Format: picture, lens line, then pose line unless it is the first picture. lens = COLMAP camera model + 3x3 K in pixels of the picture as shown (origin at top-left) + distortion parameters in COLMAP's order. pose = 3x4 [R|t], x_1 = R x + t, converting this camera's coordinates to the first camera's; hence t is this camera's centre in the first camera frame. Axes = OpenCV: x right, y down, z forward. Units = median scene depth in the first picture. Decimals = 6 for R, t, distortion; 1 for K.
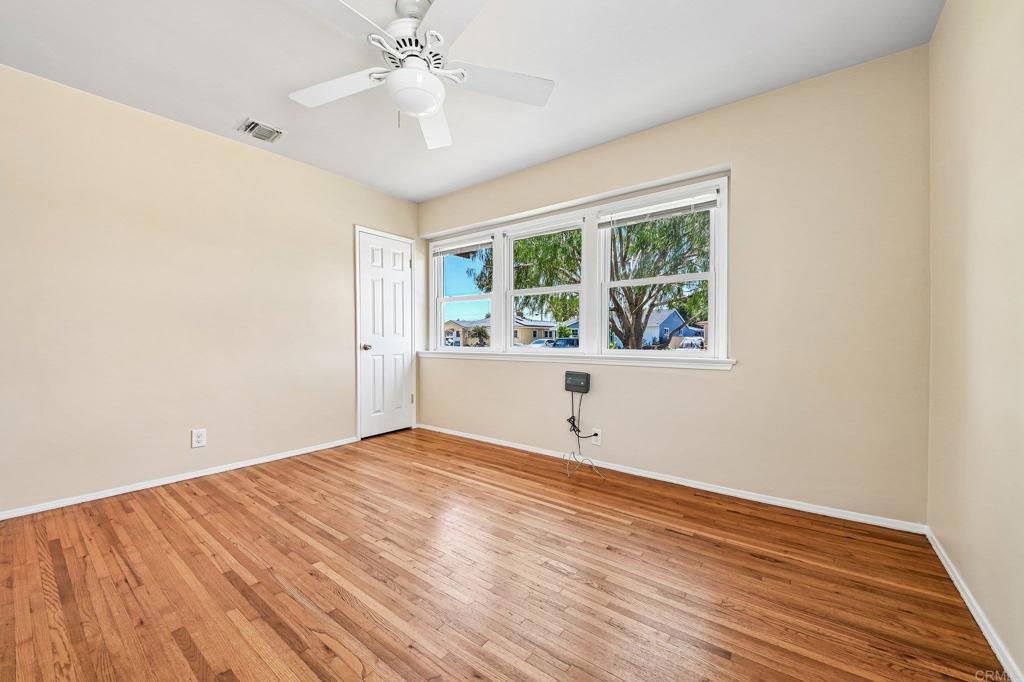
lens RADIAL K [[390.5, 0, 512.0], [0, 390.5, 341.0], [0, 0, 1]] dist [-0.000288, -0.000047]
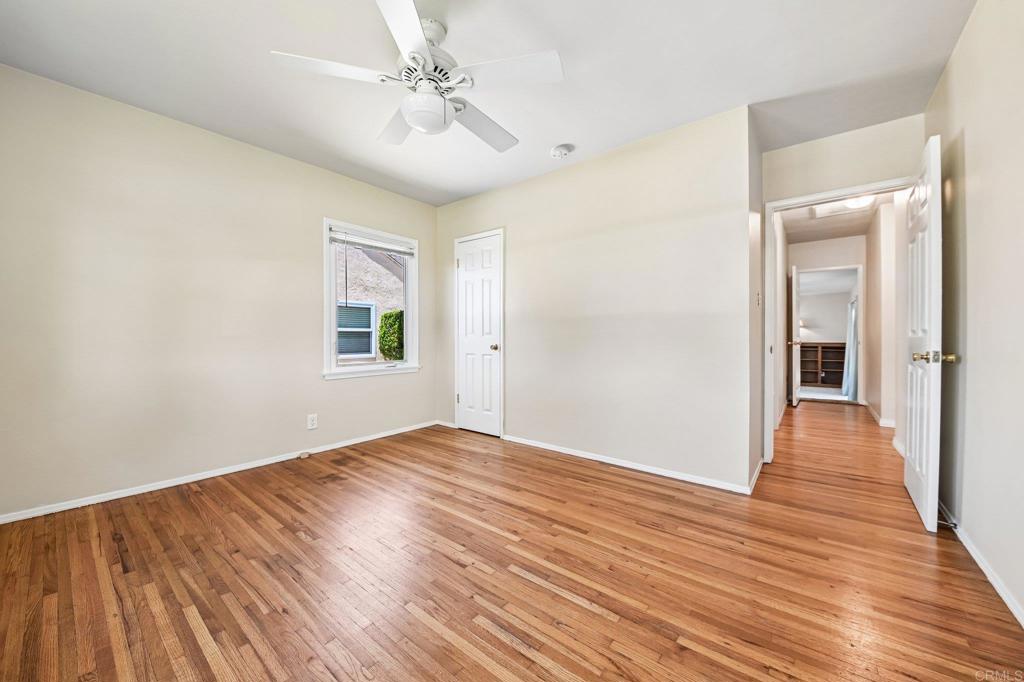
lens RADIAL K [[377.9, 0, 512.0], [0, 377.9, 341.0], [0, 0, 1]] dist [-0.000328, -0.000056]
pose [[-0.999476, 0.004754, 0.032023, -0.474644], [0.005598, 0.999638, 0.026326, -0.023287], [-0.031886, 0.026492, -0.999140, 1.890067]]
